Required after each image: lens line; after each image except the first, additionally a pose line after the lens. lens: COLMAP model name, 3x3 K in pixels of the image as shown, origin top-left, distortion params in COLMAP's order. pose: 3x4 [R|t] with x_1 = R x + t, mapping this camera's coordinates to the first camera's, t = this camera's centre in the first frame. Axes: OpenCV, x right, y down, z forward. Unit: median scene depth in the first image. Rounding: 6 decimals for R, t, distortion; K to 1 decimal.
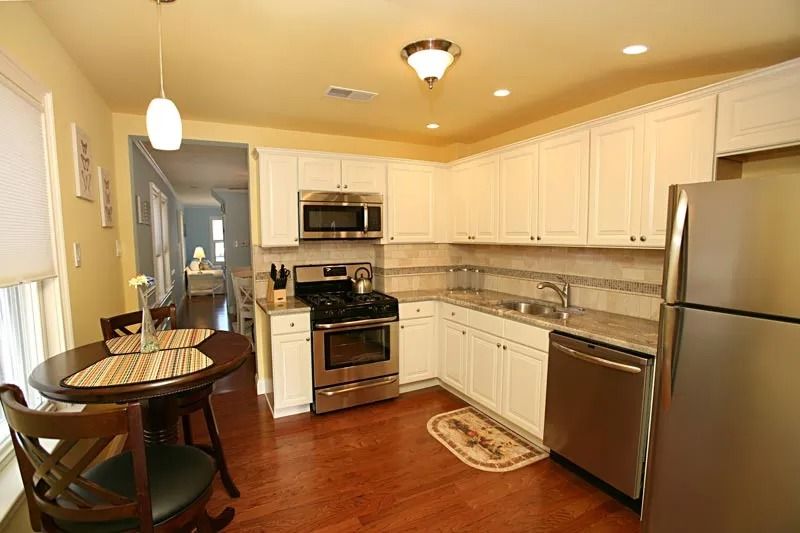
lens RADIAL K [[387.0, 0, 393.2], [0, 387.0, 277.2], [0, 0, 1]] dist [-0.049234, 0.001108]
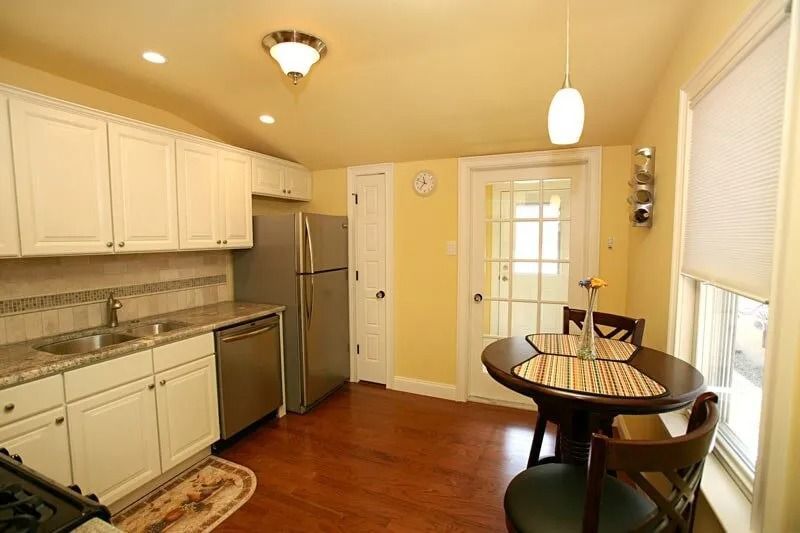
lens RADIAL K [[387.0, 0, 393.2], [0, 387.0, 277.2], [0, 0, 1]] dist [-0.049234, 0.001108]
pose [[-0.663890, -0.063024, 0.745170, -0.623150], [0.086228, 0.983345, 0.159992, -0.119074], [-0.742842, 0.170472, -0.647399, 1.187575]]
